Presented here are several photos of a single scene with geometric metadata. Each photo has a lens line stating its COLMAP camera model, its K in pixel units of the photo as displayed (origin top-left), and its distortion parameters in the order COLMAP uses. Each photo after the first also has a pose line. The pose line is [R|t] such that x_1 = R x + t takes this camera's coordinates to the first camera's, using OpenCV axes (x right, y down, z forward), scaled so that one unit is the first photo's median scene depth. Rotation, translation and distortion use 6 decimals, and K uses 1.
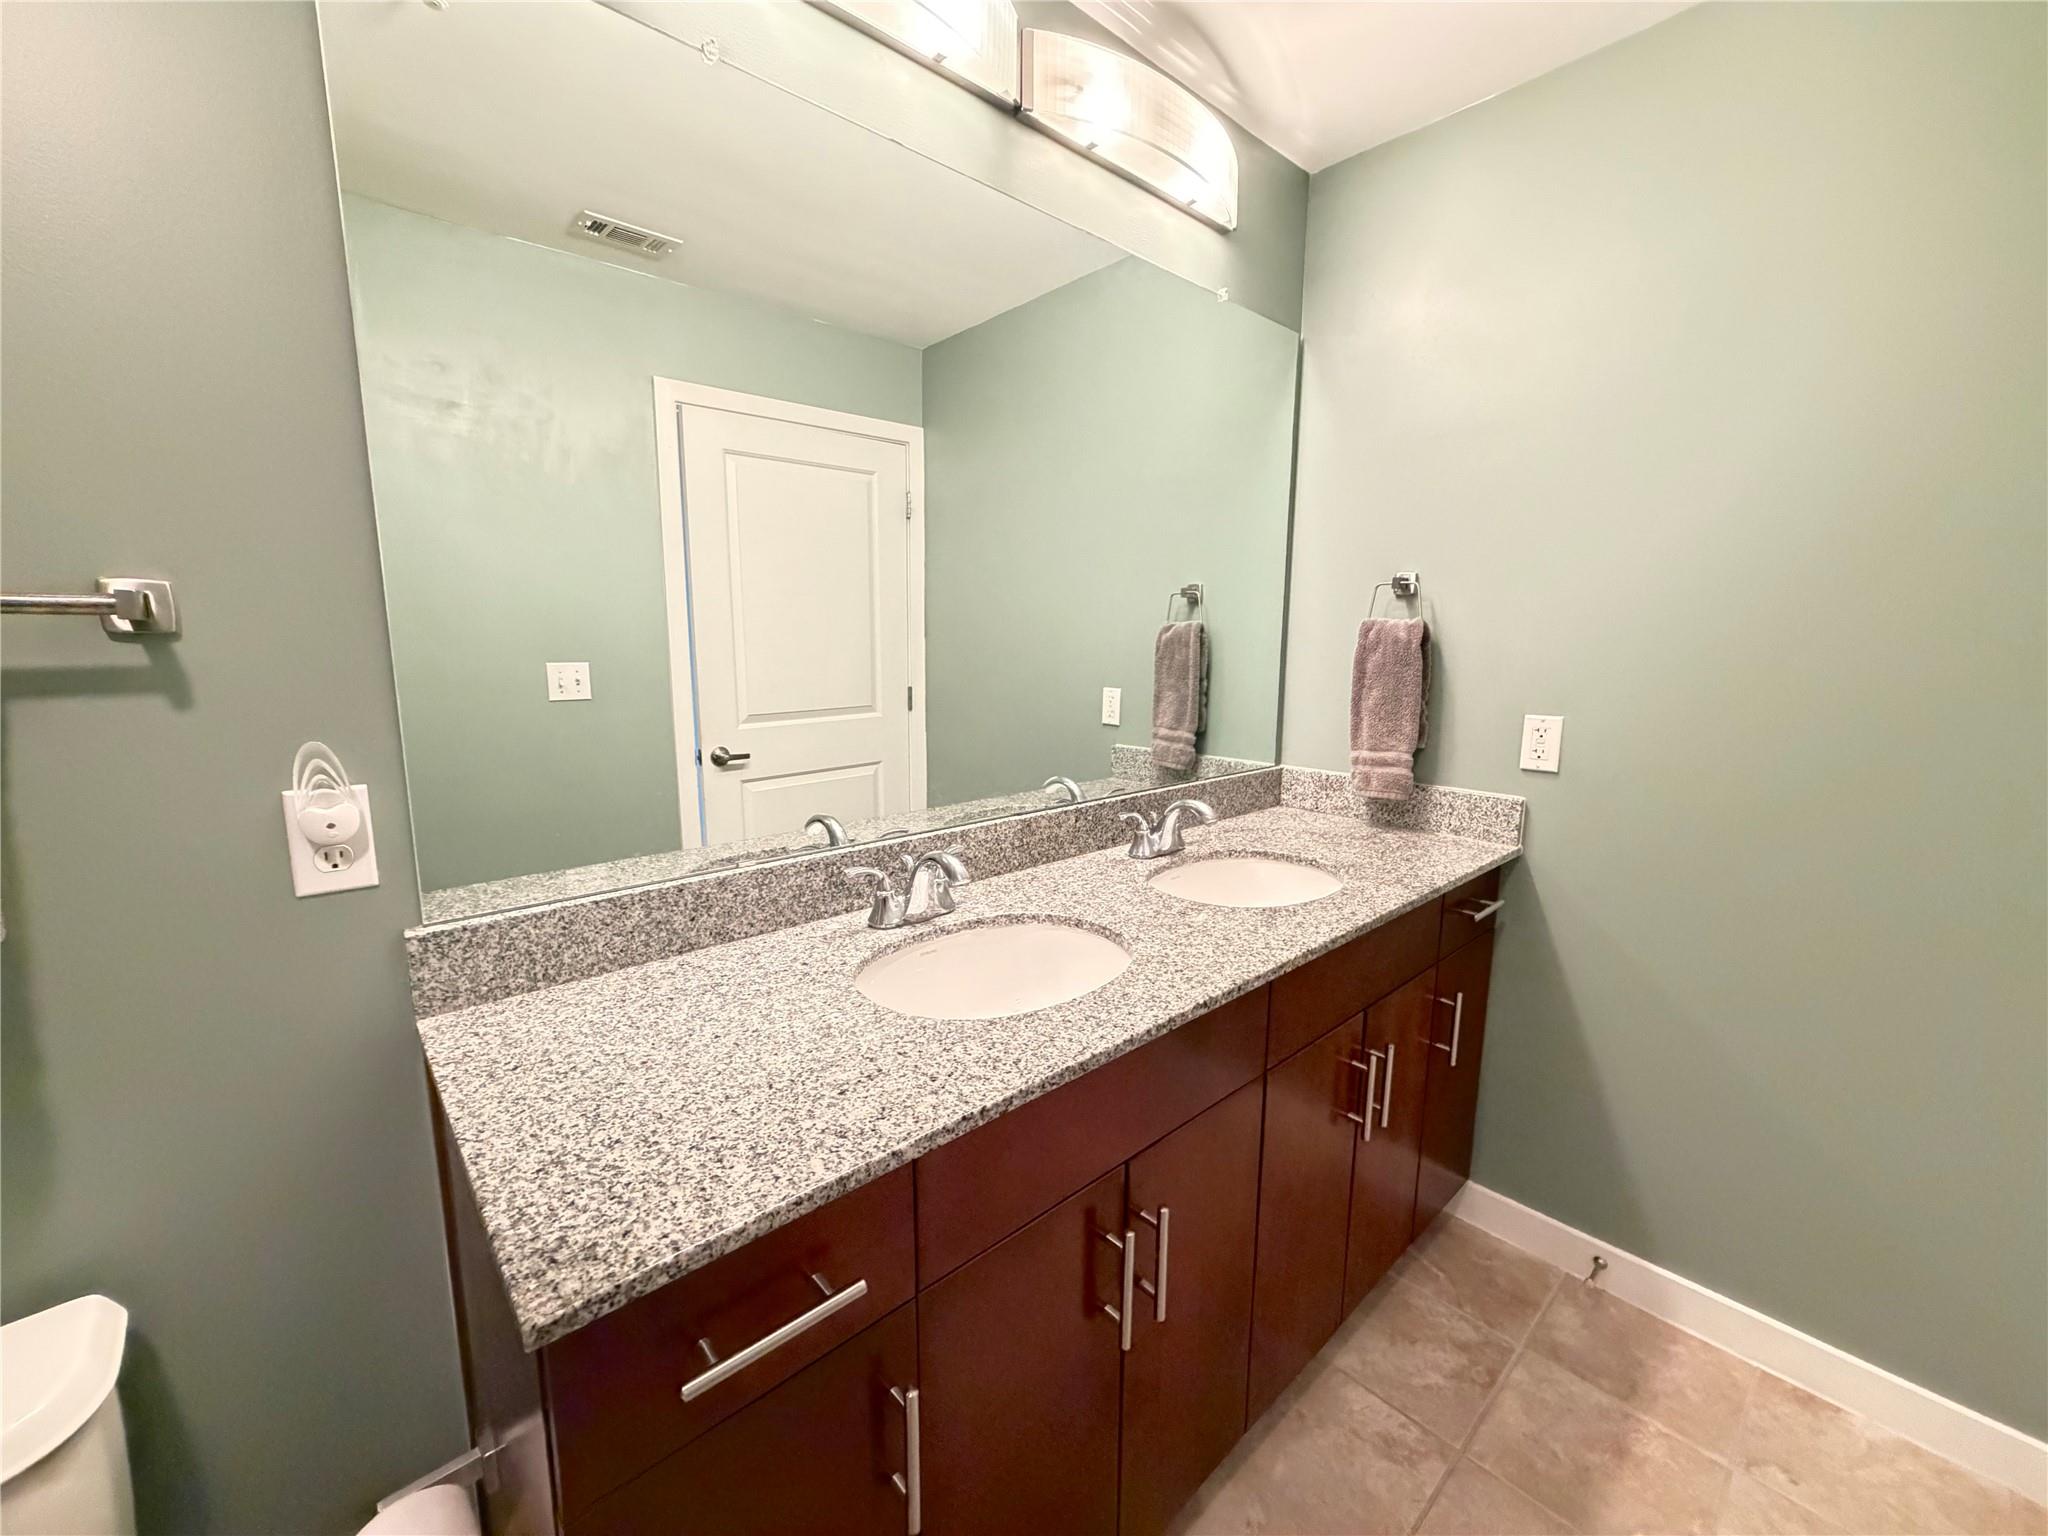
lens RADIAL K [[814.1, 0, 1024.0], [0, 814.1, 768.0], [0, 0, 1]] dist [-0.000559, 0.000873]
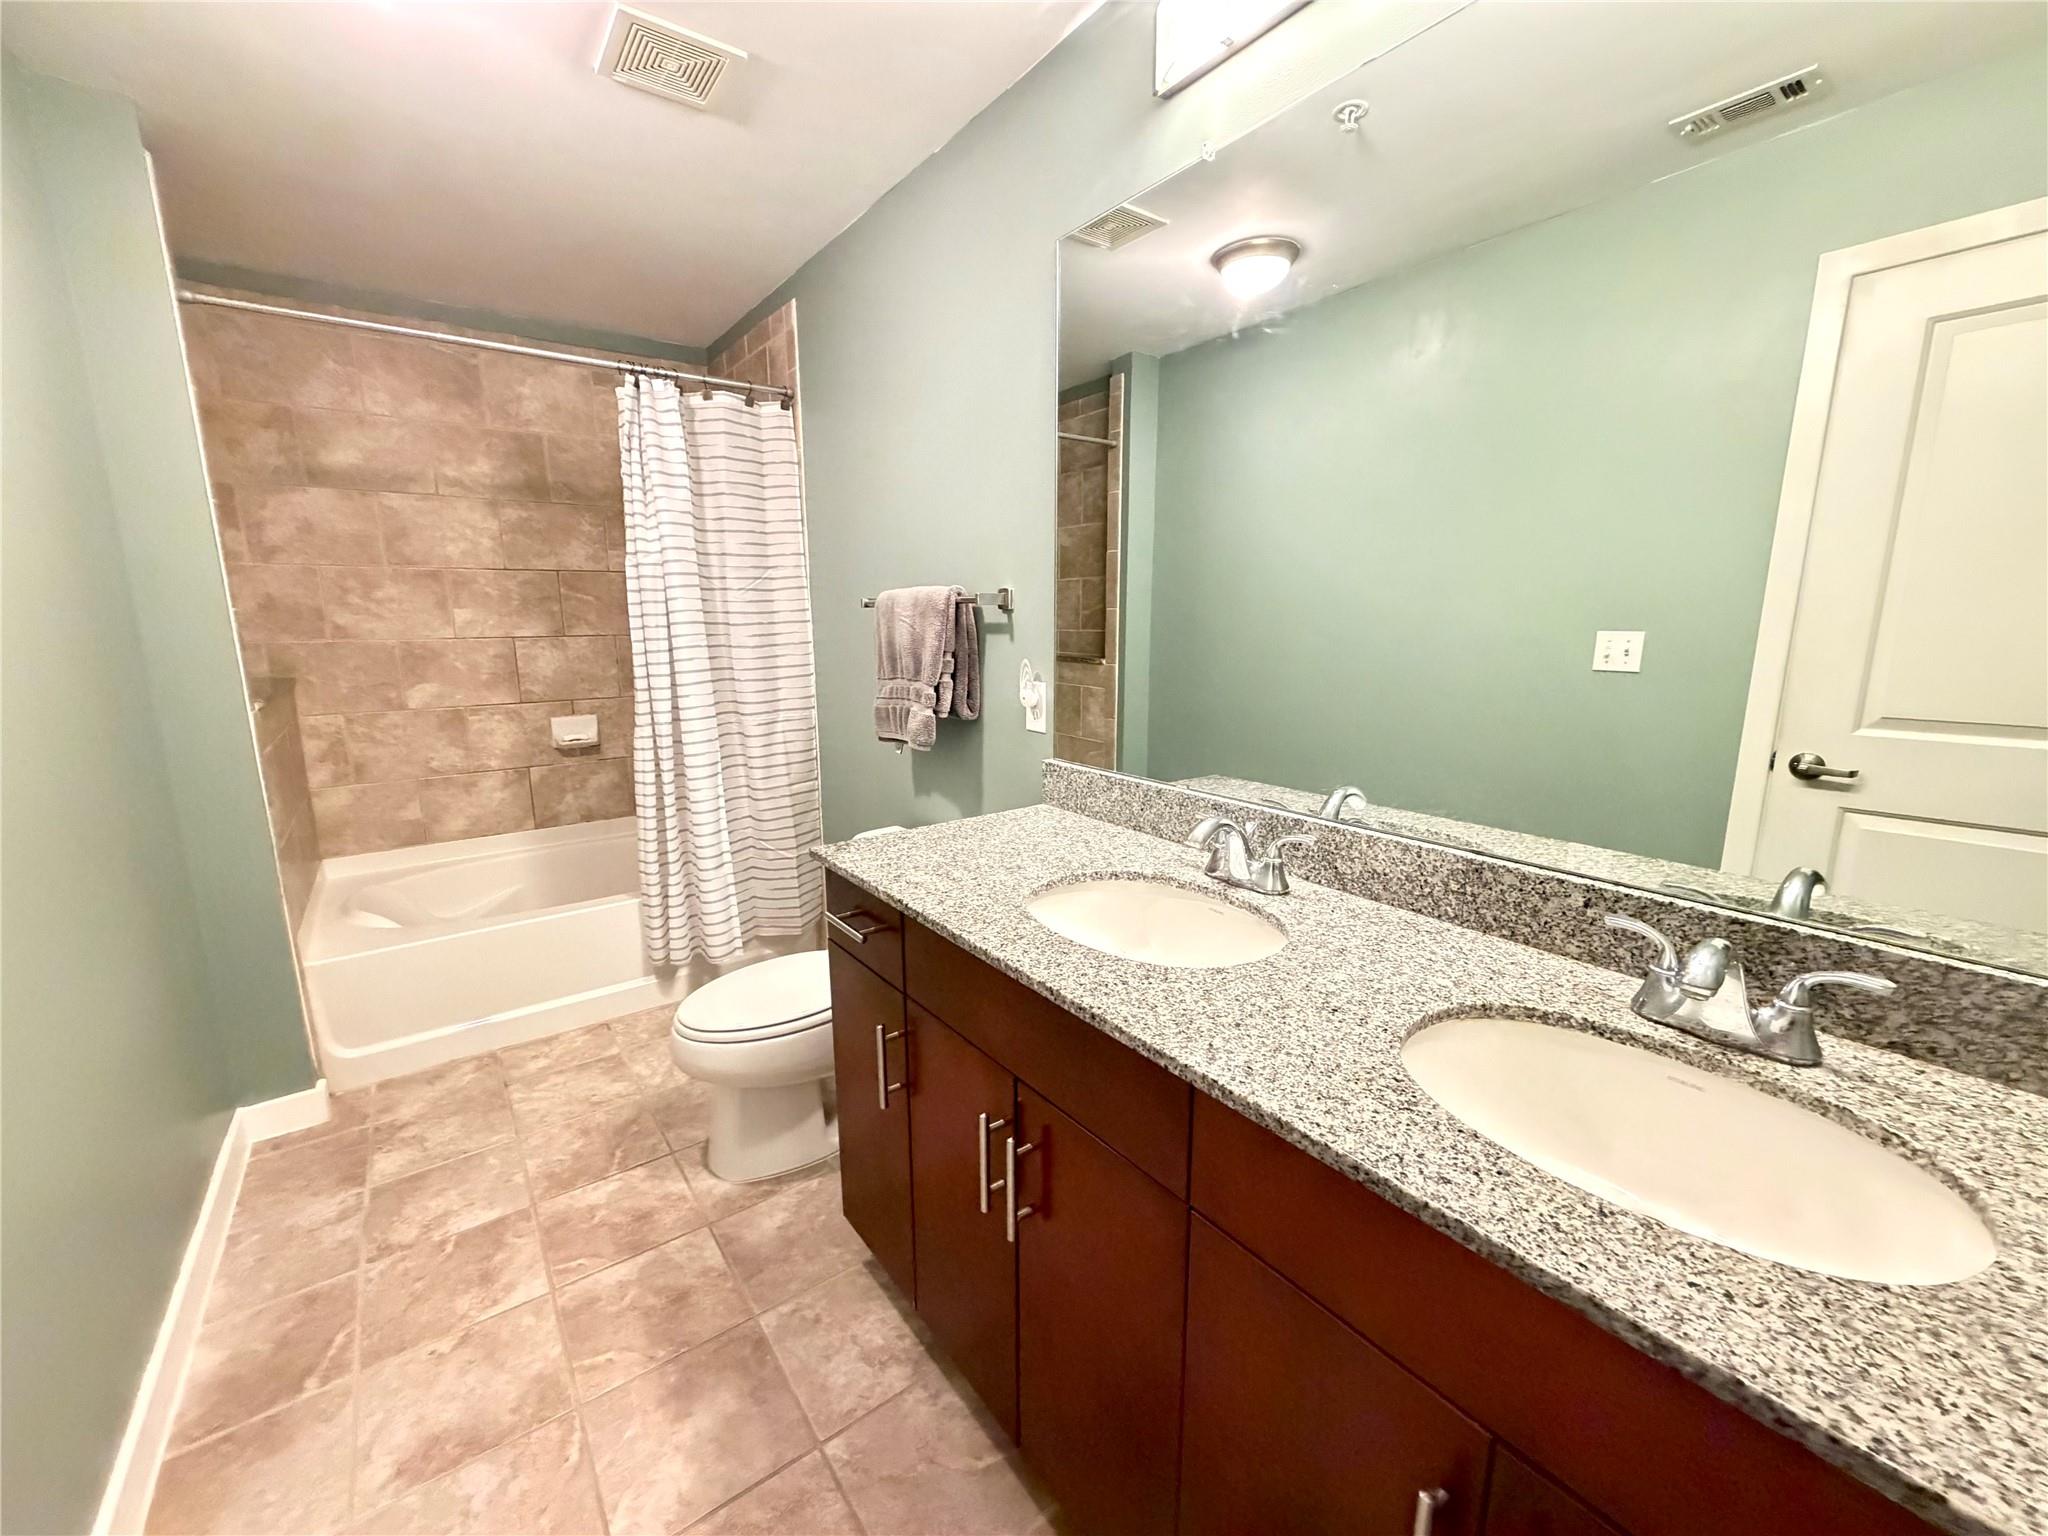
lens RADIAL K [[833.2, 0, 1024.0], [0, 833.2, 768.0], [0, 0, 1]] dist [0.009070, 0.000068]
pose [[-0.095322, 0.184976, -0.978109, 0.699753], [-0.147563, 0.969102, 0.197654, -0.097083], [0.984449, 0.163173, -0.065081, 0.602227]]
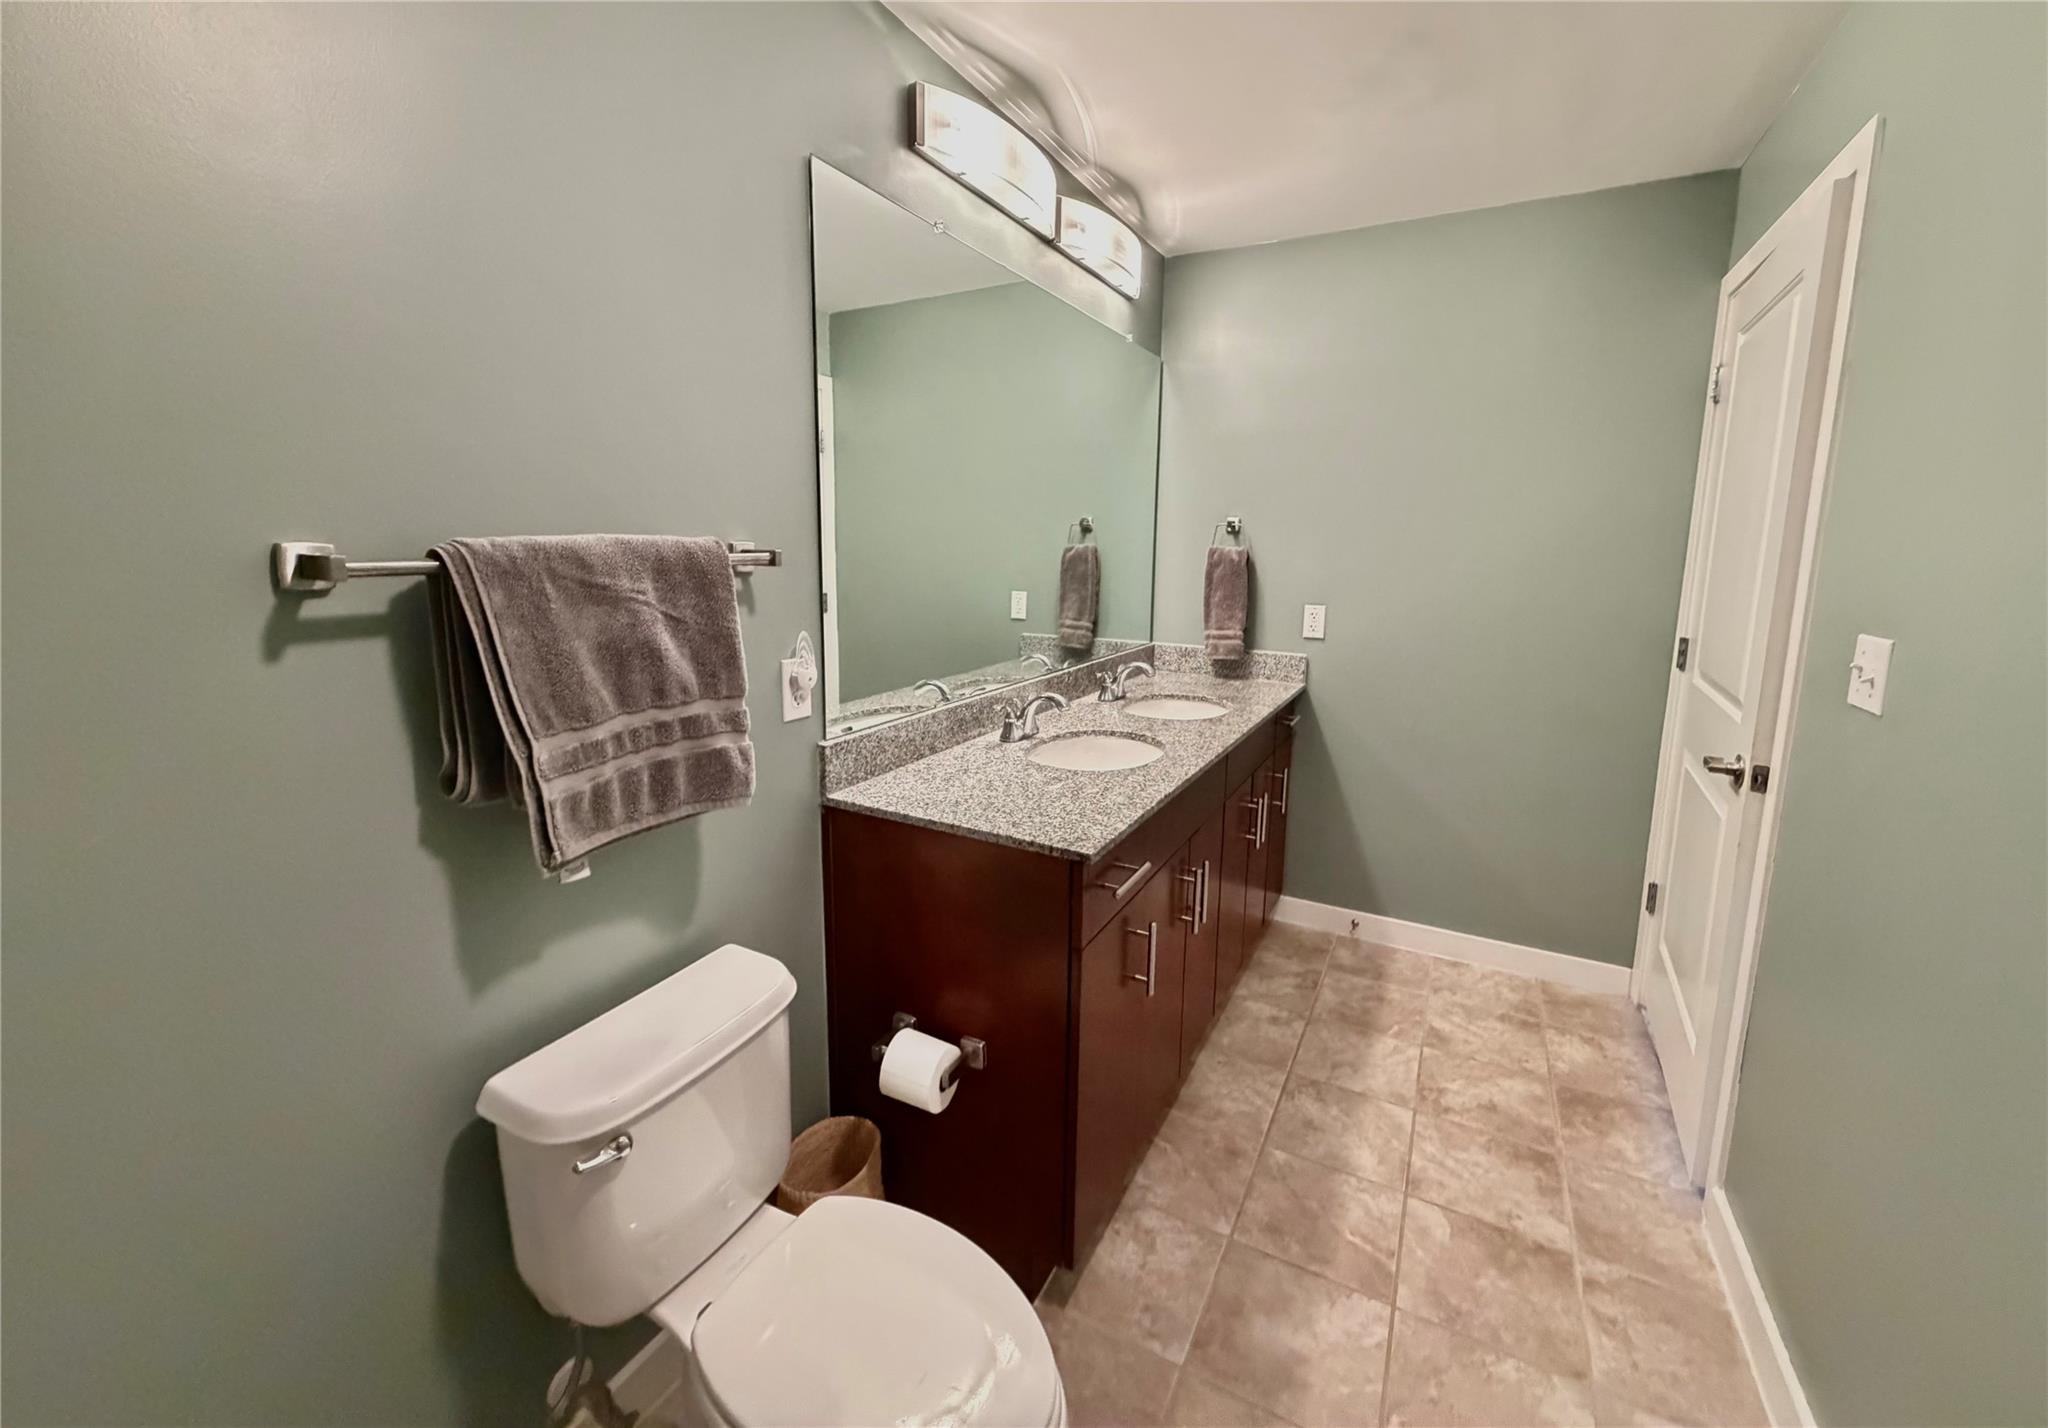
lens RADIAL K [[803.3, 0, 1024.8], [0, 803.3, 657.9], [0, 0, 1]] dist [0.000638, -0.000003]
pose [[0.945867, -0.038225, 0.322295, -0.497290], [0.041365, 0.999140, -0.002897, 0.025372], [-0.321908, 0.016072, 0.946635, -0.406192]]
